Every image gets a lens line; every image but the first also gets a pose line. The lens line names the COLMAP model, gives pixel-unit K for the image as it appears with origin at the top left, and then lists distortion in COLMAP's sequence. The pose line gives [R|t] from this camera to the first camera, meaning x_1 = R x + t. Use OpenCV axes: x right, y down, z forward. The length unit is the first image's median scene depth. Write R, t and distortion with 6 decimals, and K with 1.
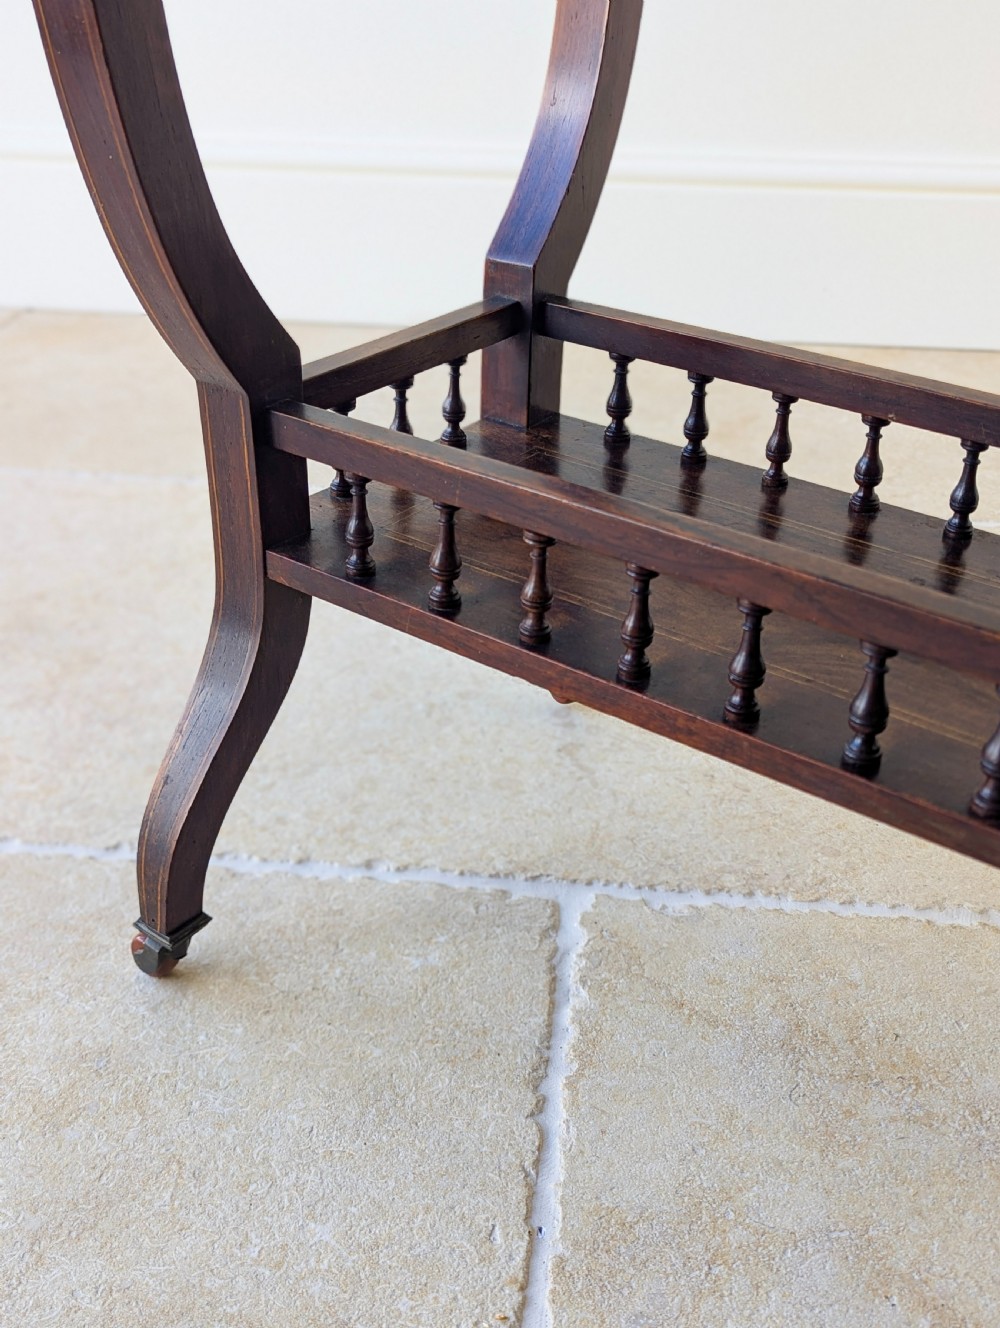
lens RADIAL K [[1484.8, 0, 486.5], [0, 1484.8, 663.6], [0, 0, 1]] dist [0.057837, -0.013071]
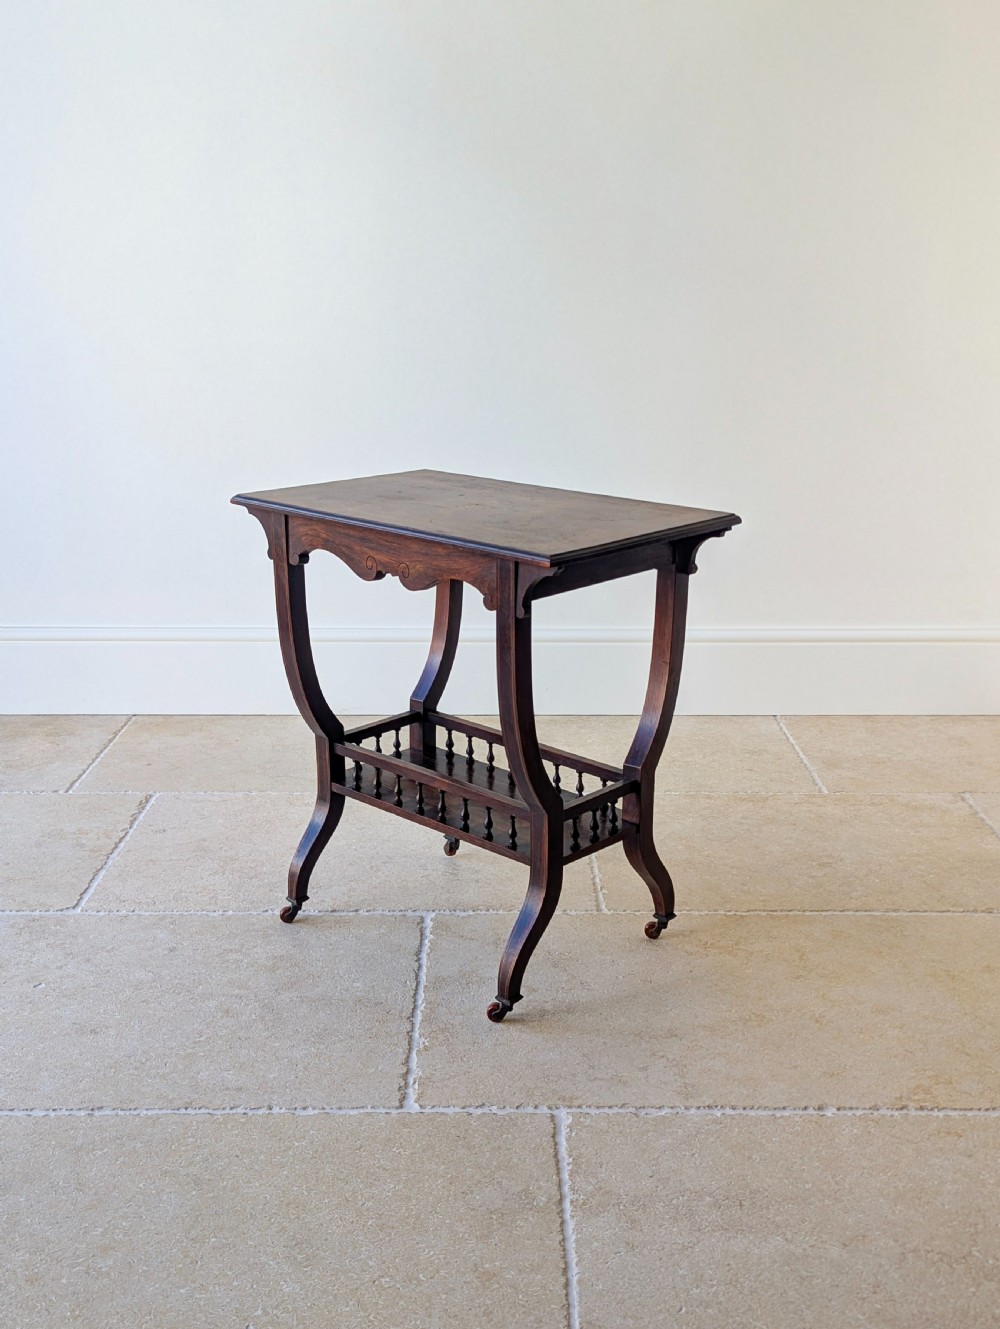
lens RADIAL K [[1423.7, 0, 490.5], [0, 1423.7, 664.1], [0, 0, 1]] dist [0.098378, -0.015221]
pose [[0.994609, -0.037616, 0.096633, -0.078551], [0.059290, 0.970826, -0.232339, 0.365797], [-0.085074, 0.236816, 0.967823, -2.004693]]
